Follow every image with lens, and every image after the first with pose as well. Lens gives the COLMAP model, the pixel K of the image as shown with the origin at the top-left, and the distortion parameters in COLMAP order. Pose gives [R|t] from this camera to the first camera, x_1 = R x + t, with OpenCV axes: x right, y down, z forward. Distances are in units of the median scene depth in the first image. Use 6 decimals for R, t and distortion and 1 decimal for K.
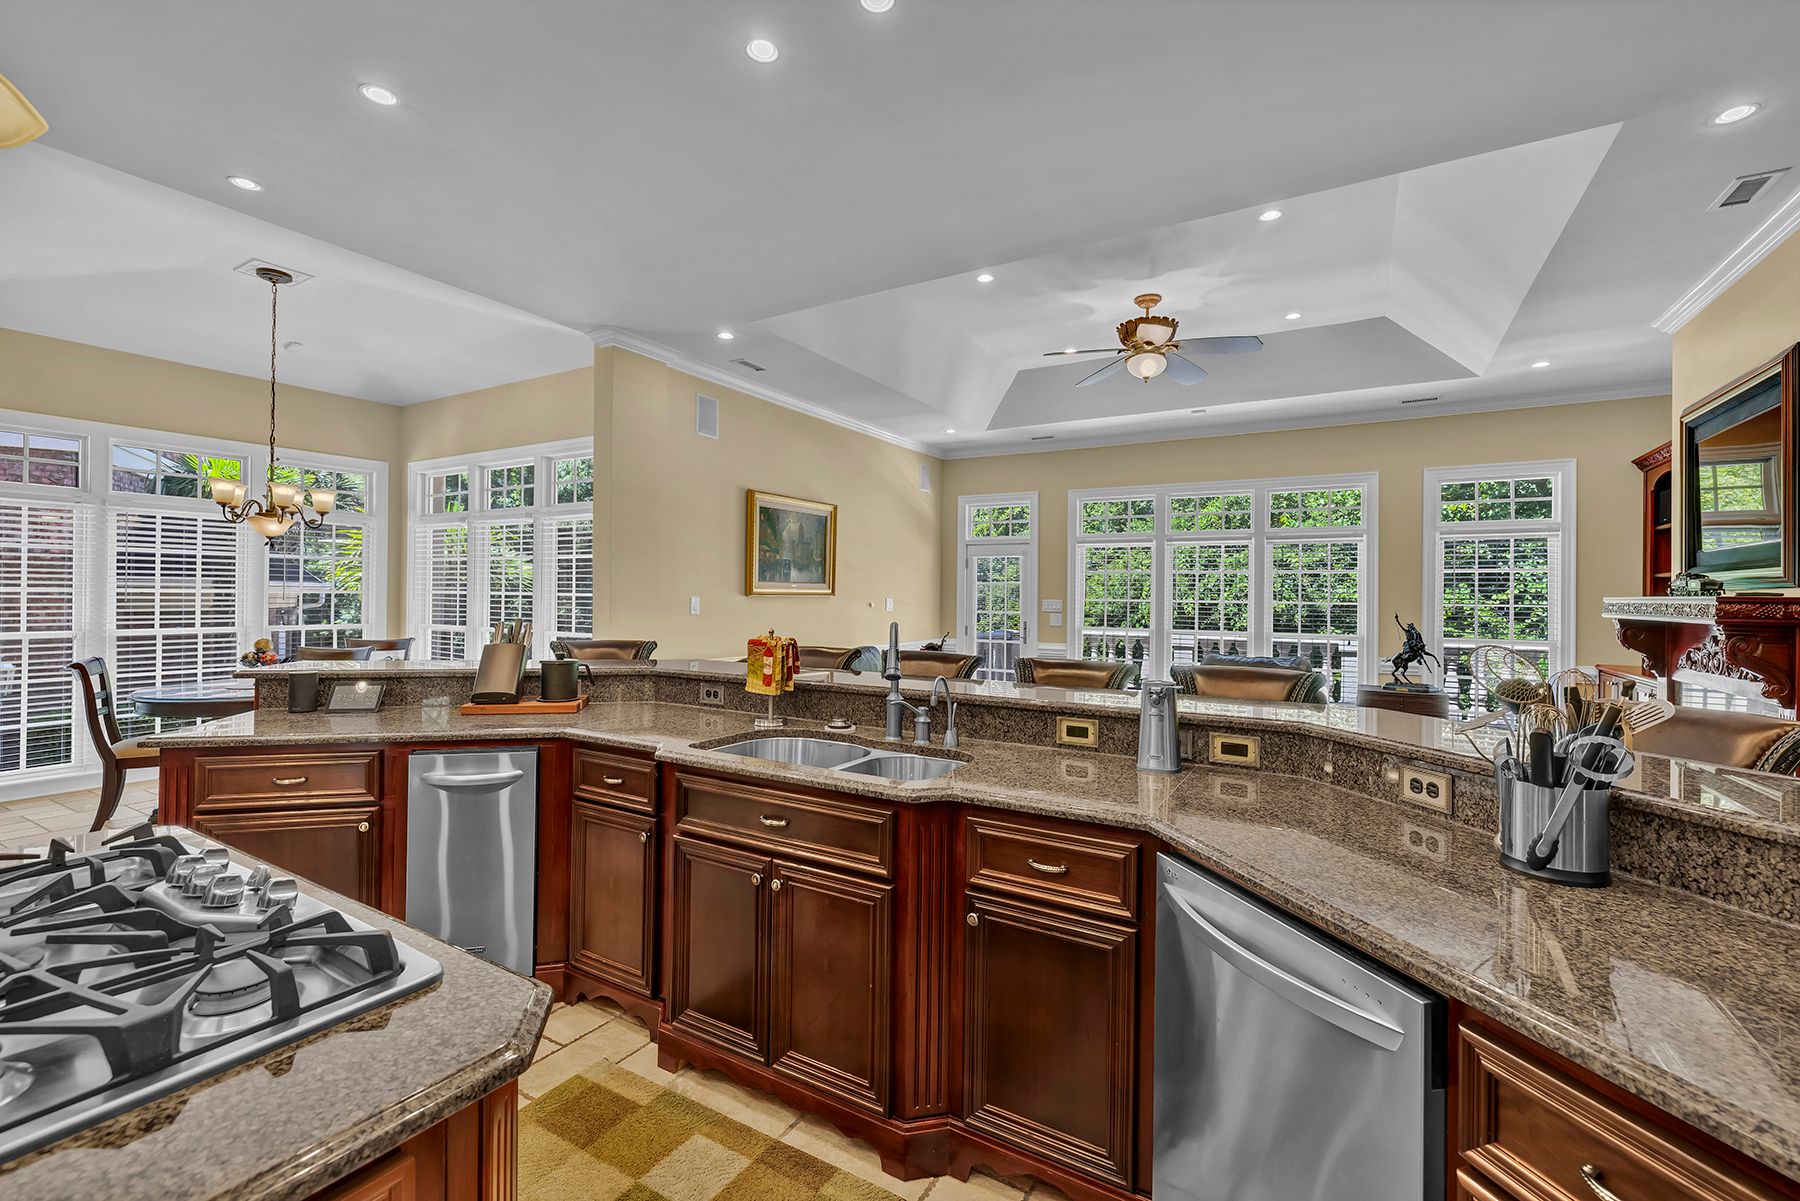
lens RADIAL K [[768.5, 0, 894.0], [0, 768.5, 595.8], [0, 0, 1]] dist [-0.002319, -0.000164]
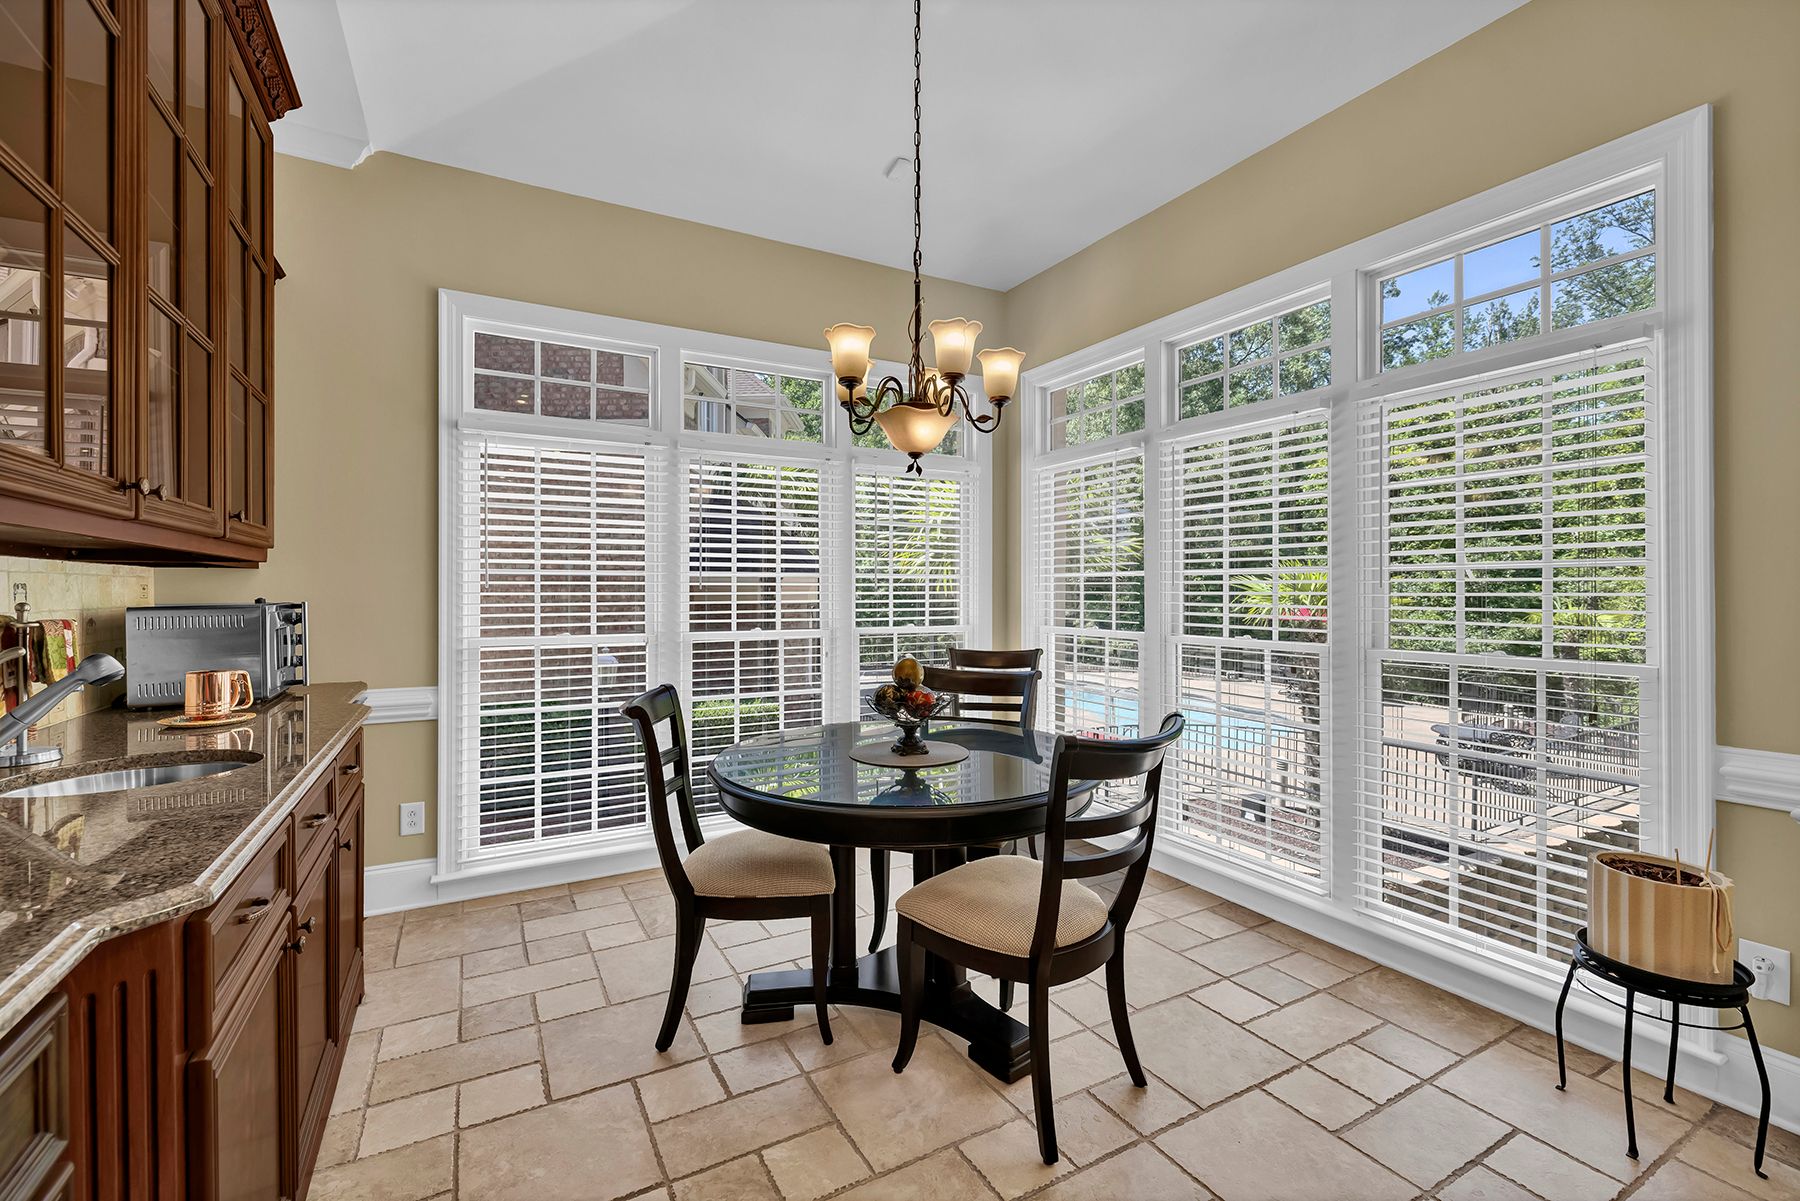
lens RADIAL K [[768.5, 0, 894.0], [0, 768.5, 595.8], [0, 0, 1]] dist [-0.002319, -0.000164]
pose [[0.862679, -0.007349, -0.505698, -0.509026], [0.008028, 0.999967, -0.000836, 0.014677], [0.505688, -0.003339, 0.862710, 0.499084]]
